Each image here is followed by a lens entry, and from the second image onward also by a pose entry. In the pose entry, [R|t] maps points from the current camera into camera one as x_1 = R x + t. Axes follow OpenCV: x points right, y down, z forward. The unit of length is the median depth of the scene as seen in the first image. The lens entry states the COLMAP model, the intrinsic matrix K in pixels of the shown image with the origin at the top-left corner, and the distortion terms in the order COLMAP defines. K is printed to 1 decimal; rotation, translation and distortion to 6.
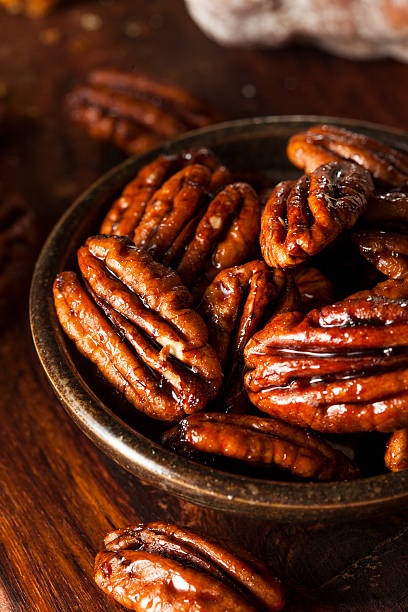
lens RADIAL K [[2508.9, 0, 203.3], [0, 2508.9, 305.8], [0, 0, 1]] dist [-0.114135, 0.000000]
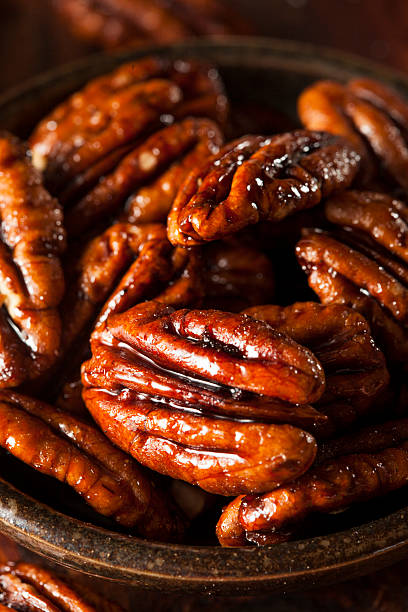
lens RADIAL K [[2973.1, 0, 203.6], [0, 2973.1, 305.0], [0, 0, 1]] dist [-0.233562, 0.000000]
pose [[0.915397, 0.309464, -0.257450, 0.275928], [-0.292679, 0.950738, 0.102163, -0.091808], [0.276383, -0.018169, 0.960876, 0.133471]]
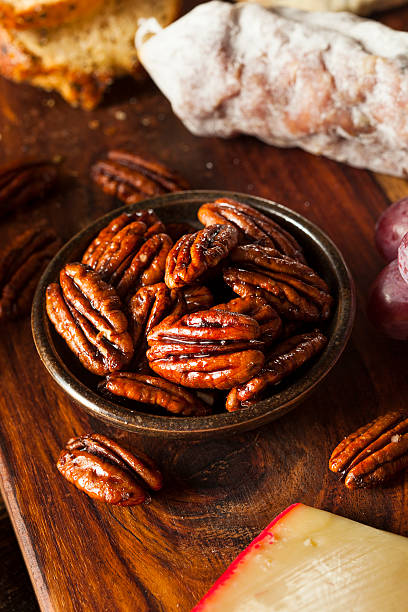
lens RADIAL K [[2044.2, 0, 206.6], [0, 2044.2, 304.4], [0, 0, 1]] dist [0.004606, 0.000000]
pose [[0.990192, 0.047349, -0.131442, 0.234697], [-0.042384, 0.998288, 0.040315, -0.060759], [0.133125, -0.034348, 0.990504, -0.361504]]
